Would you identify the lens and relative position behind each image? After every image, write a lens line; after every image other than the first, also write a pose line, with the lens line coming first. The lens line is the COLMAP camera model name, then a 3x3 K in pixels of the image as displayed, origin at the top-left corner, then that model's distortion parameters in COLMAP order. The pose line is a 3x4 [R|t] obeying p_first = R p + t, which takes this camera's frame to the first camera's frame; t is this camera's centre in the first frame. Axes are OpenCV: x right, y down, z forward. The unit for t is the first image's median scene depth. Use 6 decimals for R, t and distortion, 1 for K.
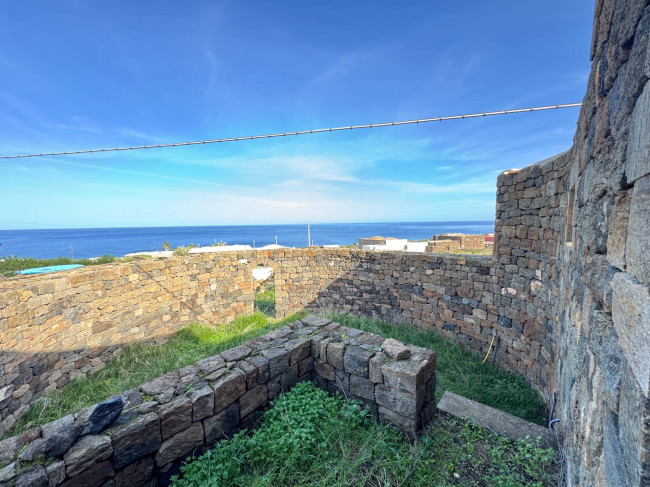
lens RADIAL K [[259.7, 0, 325.0], [0, 259.7, 243.5], [0, 0, 1]] dist [-0.001269, -0.000173]
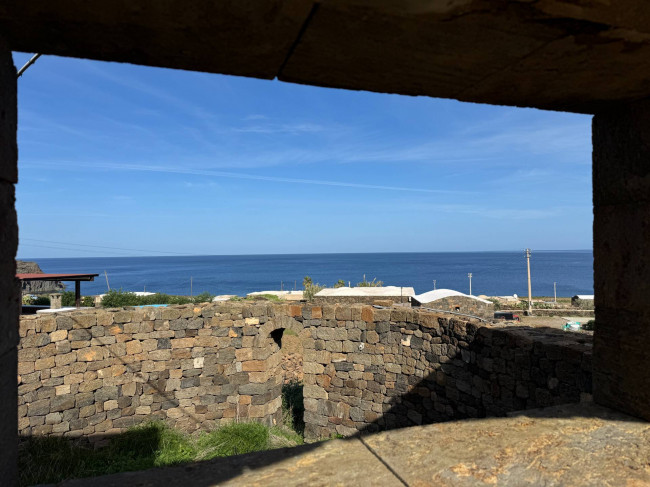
lens RADIAL K [[453.8, 0, 325.0], [0, 453.8, 243.5], [0, 0, 1]] dist [0.094417, -0.142971]
pose [[0.862162, -0.005576, -0.506602, 0.344428], [-0.039036, 0.996236, -0.077399, -0.030905], [0.505126, 0.086506, 0.858699, 0.235426]]
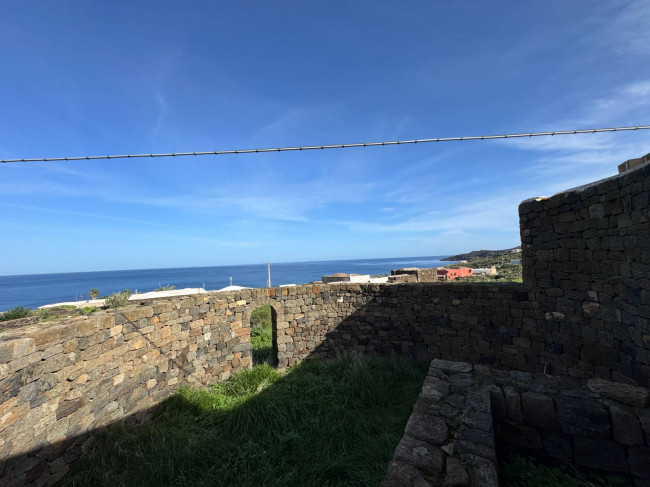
lens RADIAL K [[259.5, 0, 325.0], [0, 259.5, 243.5], [0, 0, 1]] dist [-0.001788, -0.000190]
pose [[0.983344, -0.014687, 0.181162, -0.210676], [0.041544, 0.988506, -0.145363, 0.012461], [-0.176944, 0.150468, 0.972651, 0.098300]]
